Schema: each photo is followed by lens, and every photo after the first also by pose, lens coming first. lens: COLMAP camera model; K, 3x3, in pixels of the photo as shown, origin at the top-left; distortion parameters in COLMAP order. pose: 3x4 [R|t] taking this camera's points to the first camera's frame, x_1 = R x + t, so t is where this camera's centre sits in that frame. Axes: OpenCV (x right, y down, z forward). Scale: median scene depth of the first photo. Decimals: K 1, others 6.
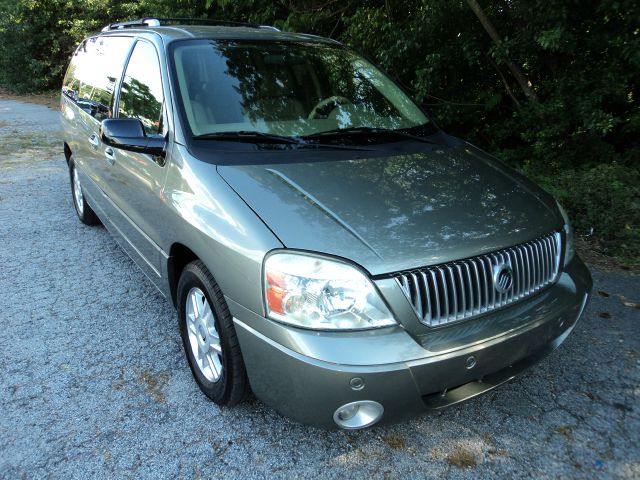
lens RADIAL K [[523.7, 0, 318.0], [0, 523.7, 239.9], [0, 0, 1]] dist [-0.026260, 0.006916]
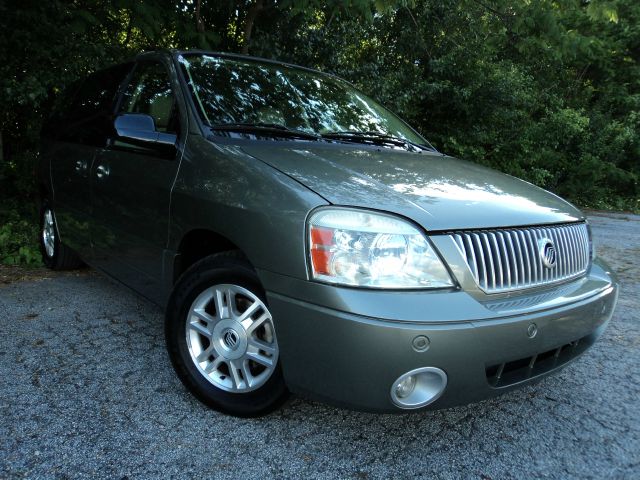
lens RADIAL K [[523.7, 0, 322.5], [0, 523.7, 237.9], [0, 0, 1]] dist [-0.026260, 0.006916]
pose [[0.995185, 0.005181, 0.097879, -0.128639], [0.013479, 0.981881, -0.189019, 0.189471], [-0.097085, 0.189428, 0.977083, 0.087024]]
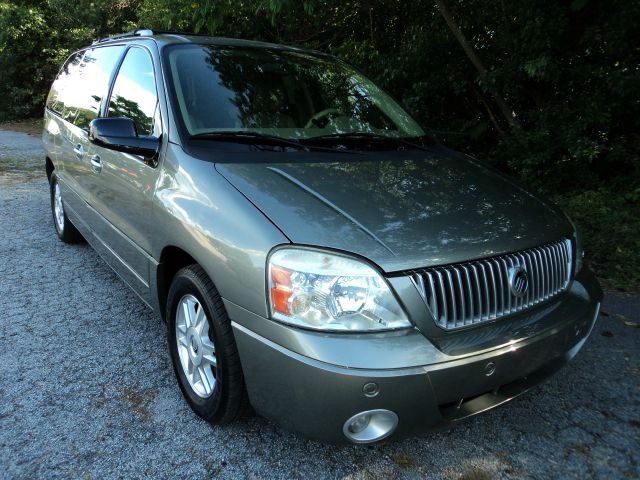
lens RADIAL K [[523.7, 0, 319.4], [0, 523.7, 237.8], [0, 0, 1]] dist [-0.026260, 0.006916]
pose [[0.999095, 0.010102, 0.041310, -0.039868], [-0.007096, 0.997360, -0.072274, 0.055814], [-0.041931, 0.071915, 0.996529, 0.055895]]
